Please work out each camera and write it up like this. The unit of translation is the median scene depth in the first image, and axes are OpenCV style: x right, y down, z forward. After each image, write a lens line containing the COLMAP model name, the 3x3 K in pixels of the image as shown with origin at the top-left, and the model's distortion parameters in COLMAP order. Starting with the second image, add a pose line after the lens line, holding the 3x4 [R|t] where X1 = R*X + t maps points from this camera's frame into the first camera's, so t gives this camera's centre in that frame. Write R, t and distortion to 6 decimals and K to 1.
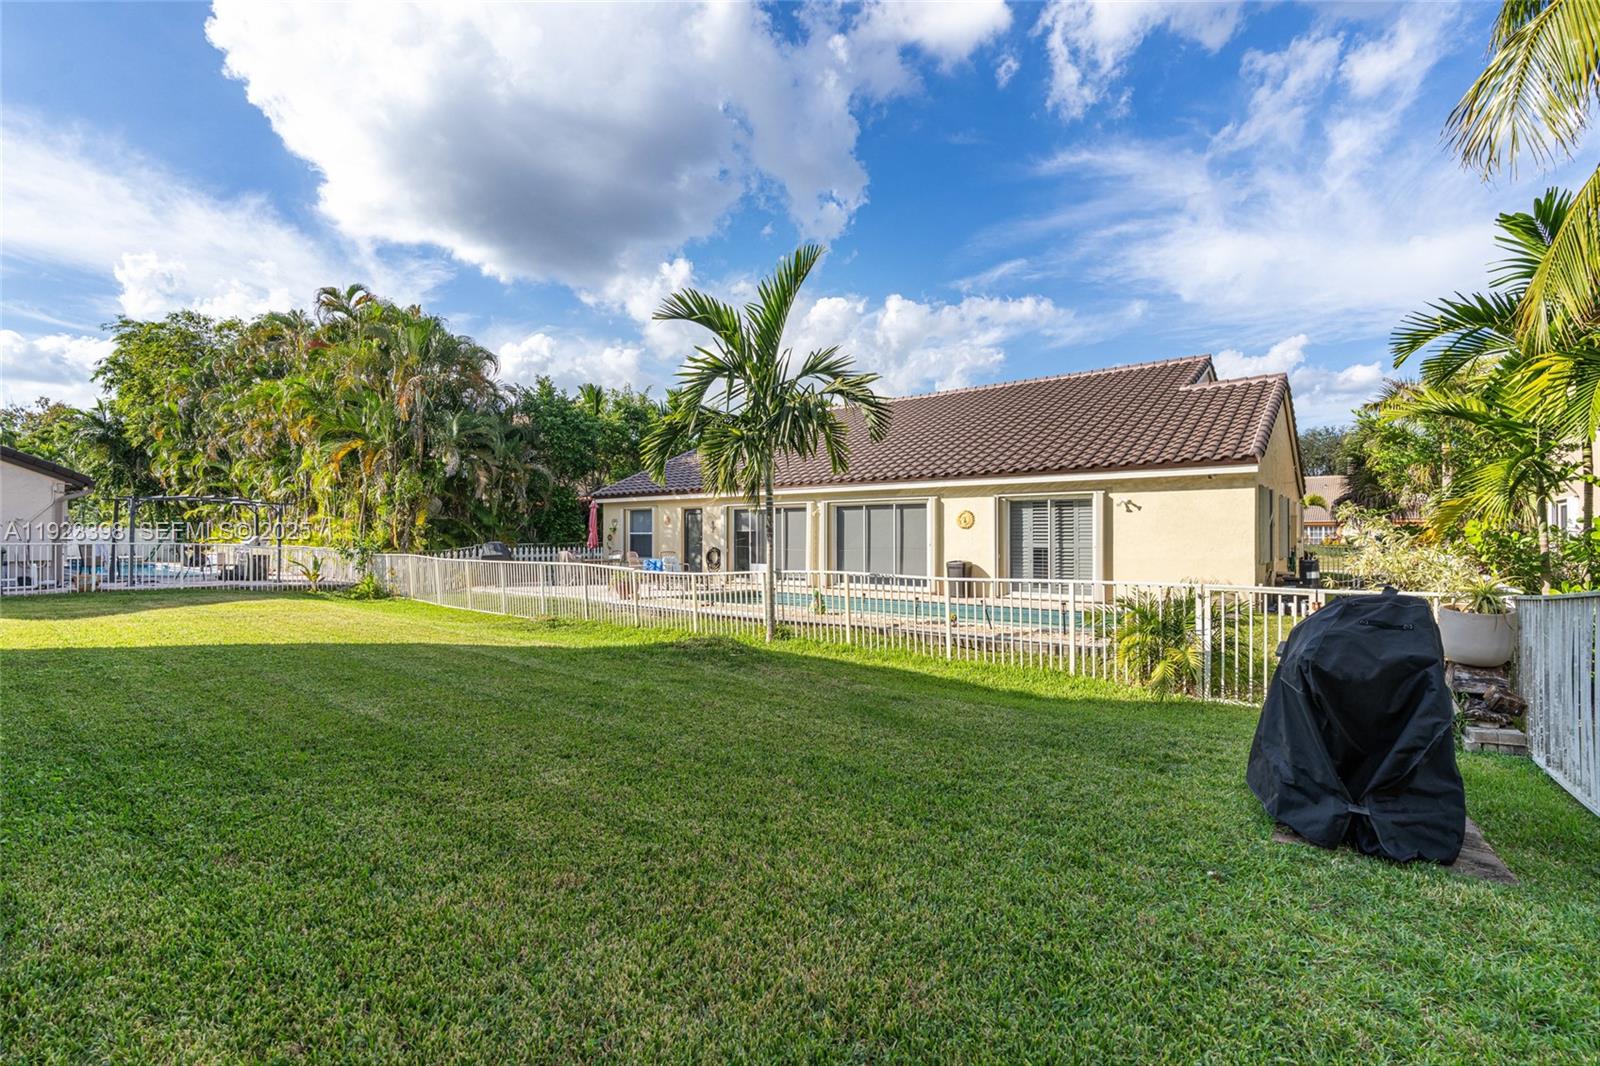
lens RADIAL K [[725.4, 0, 783.1], [0, 725.4, 536.1], [0, 0, 1]] dist [-0.006722, 0.002483]
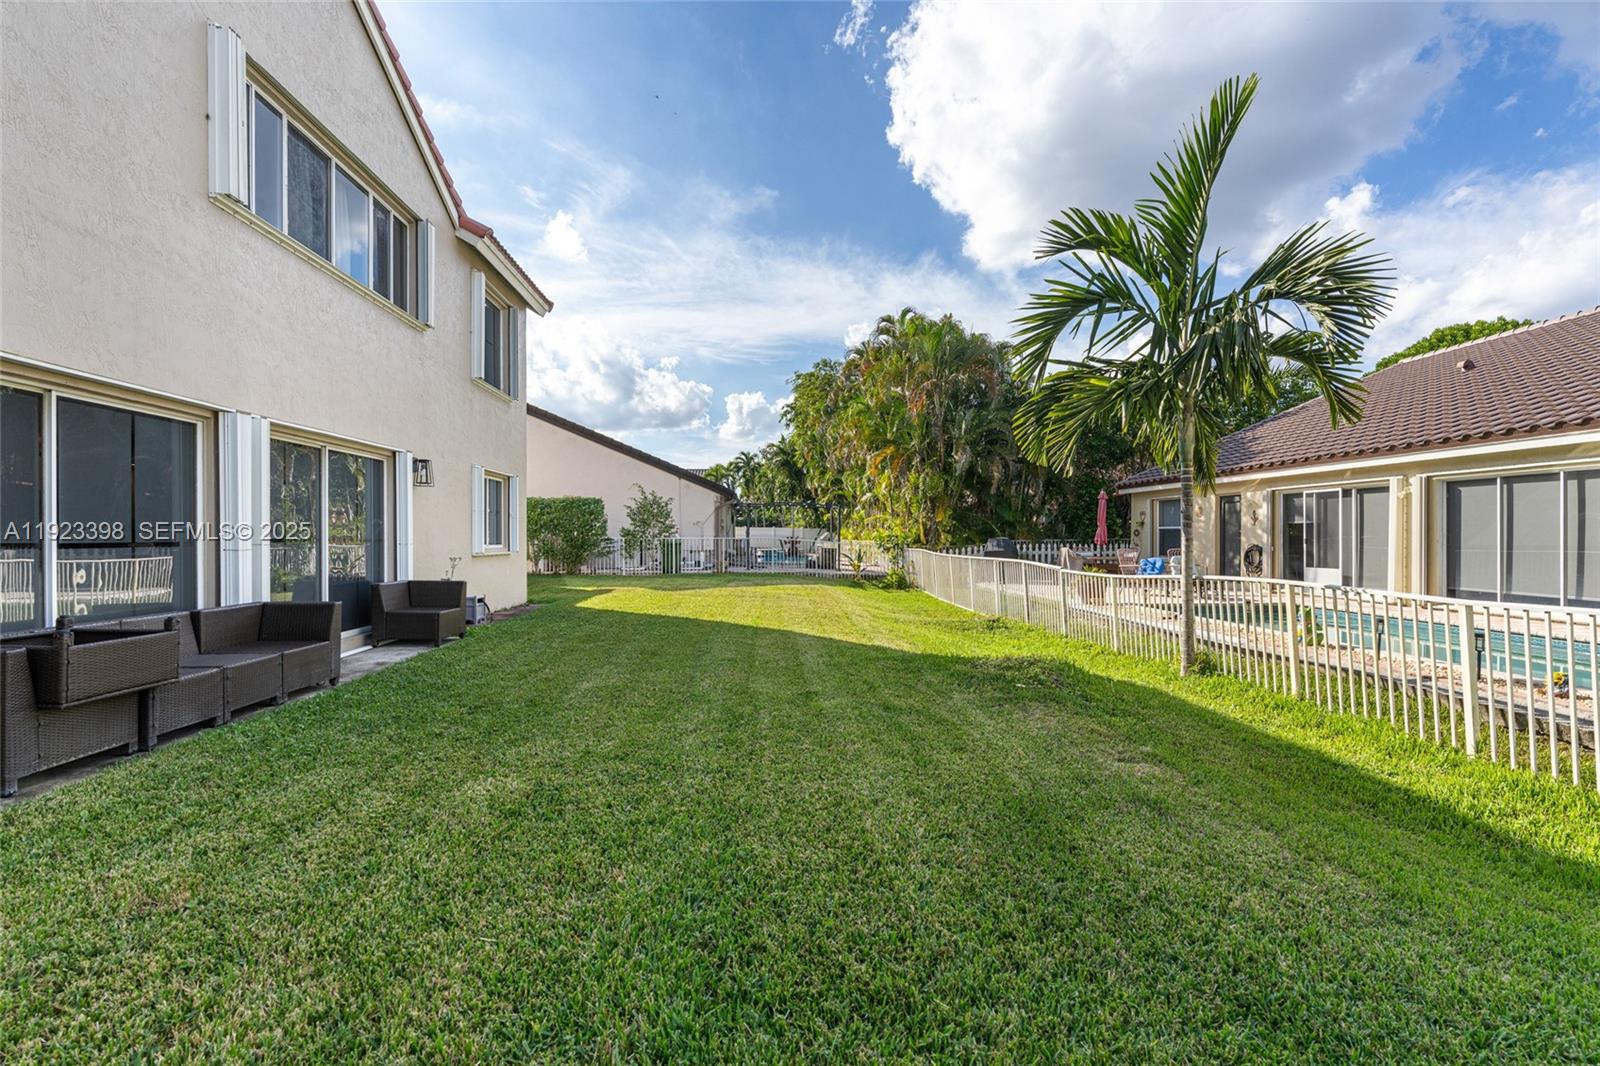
lens RADIAL K [[725.4, 0, 804.3], [0, 725.4, 533.9], [0, 0, 1]] dist [-0.006722, 0.002483]
pose [[0.691538, -0.002924, -0.722334, 0.122199], [0.002002, 0.999996, -0.002131, 0.004388], [0.722337, 0.000028, 0.691541, 0.132298]]
